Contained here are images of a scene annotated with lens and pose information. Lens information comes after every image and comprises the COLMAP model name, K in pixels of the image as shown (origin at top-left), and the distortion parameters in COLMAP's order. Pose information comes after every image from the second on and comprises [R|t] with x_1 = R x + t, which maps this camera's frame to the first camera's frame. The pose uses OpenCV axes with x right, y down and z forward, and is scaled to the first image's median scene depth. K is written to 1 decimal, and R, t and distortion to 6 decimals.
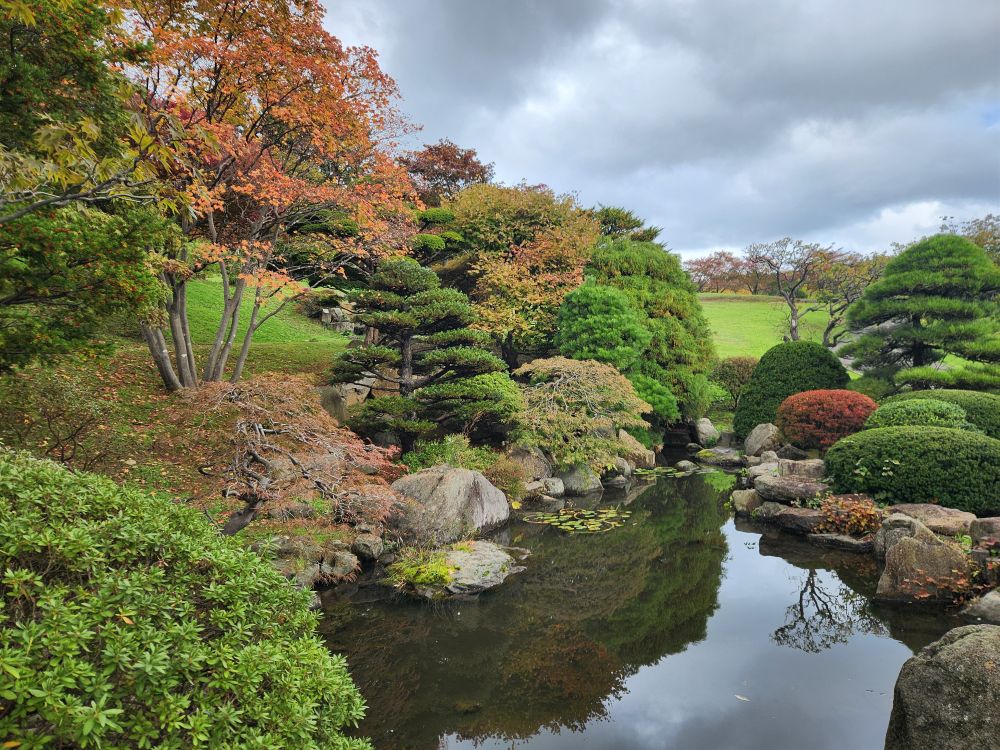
lens RADIAL K [[670.8, 0, 501.2], [0, 670.8, 372.4], [0, 0, 1]] dist [0.051989, -0.002556]
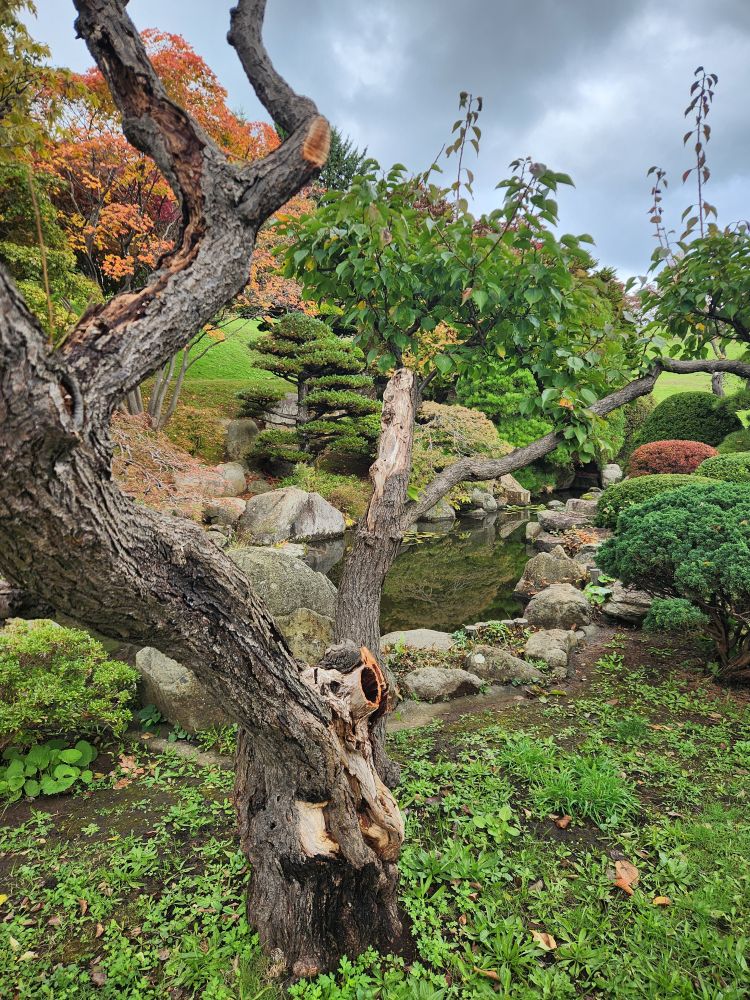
lens RADIAL K [[670.8, 0, 373.9], [0, 670.8, 503.3], [0, 0, 1]] dist [0.051989, -0.002556]
pose [[0.978777, 0.063287, -0.194913, 0.226787], [-0.035523, 0.989118, 0.142773, -0.011884], [0.201828, -0.132819, 0.970373, -0.142853]]
